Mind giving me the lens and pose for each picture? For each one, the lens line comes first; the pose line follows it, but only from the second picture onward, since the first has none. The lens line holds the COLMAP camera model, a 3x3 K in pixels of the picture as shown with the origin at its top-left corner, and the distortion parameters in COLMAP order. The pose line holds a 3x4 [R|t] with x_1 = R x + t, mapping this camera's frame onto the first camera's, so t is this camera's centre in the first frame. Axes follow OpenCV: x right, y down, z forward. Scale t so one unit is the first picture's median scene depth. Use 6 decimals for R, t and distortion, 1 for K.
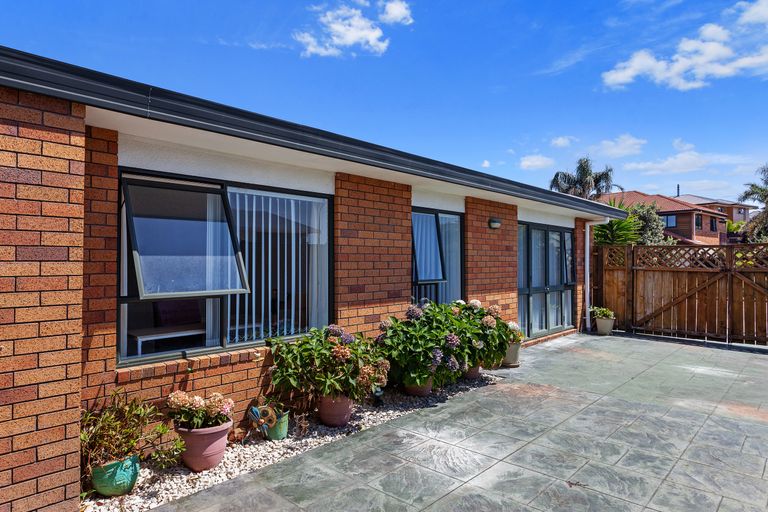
lens RADIAL K [[470.6, 0, 384.0], [0, 470.6, 256.0], [0, 0, 1]] dist [-0.001406, 0.000044]
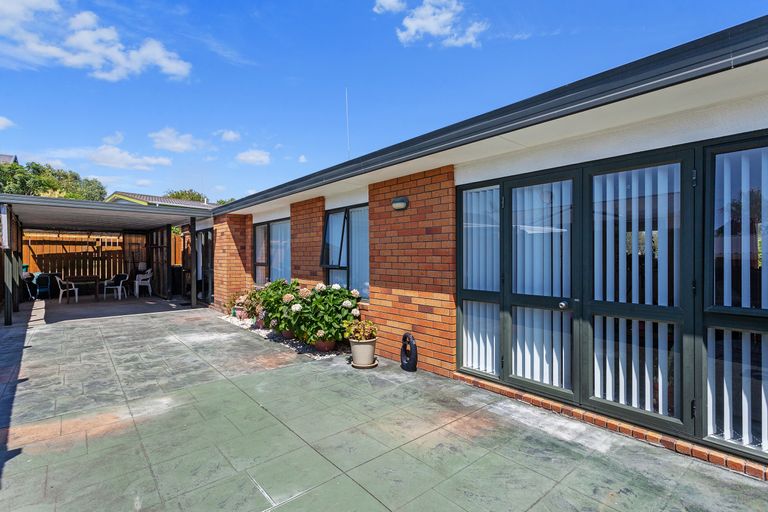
lens RADIAL K [[369.0, 0, 368.8], [0, 369.0, 255.9], [0, 0, 1]] dist [0.000255, 0.000071]
pose [[-0.149919, -0.000574, -0.988698, 1.224715], [0.012519, 0.999919, -0.002478, 0.033300], [0.988619, -0.012749, -0.149900, 1.433766]]
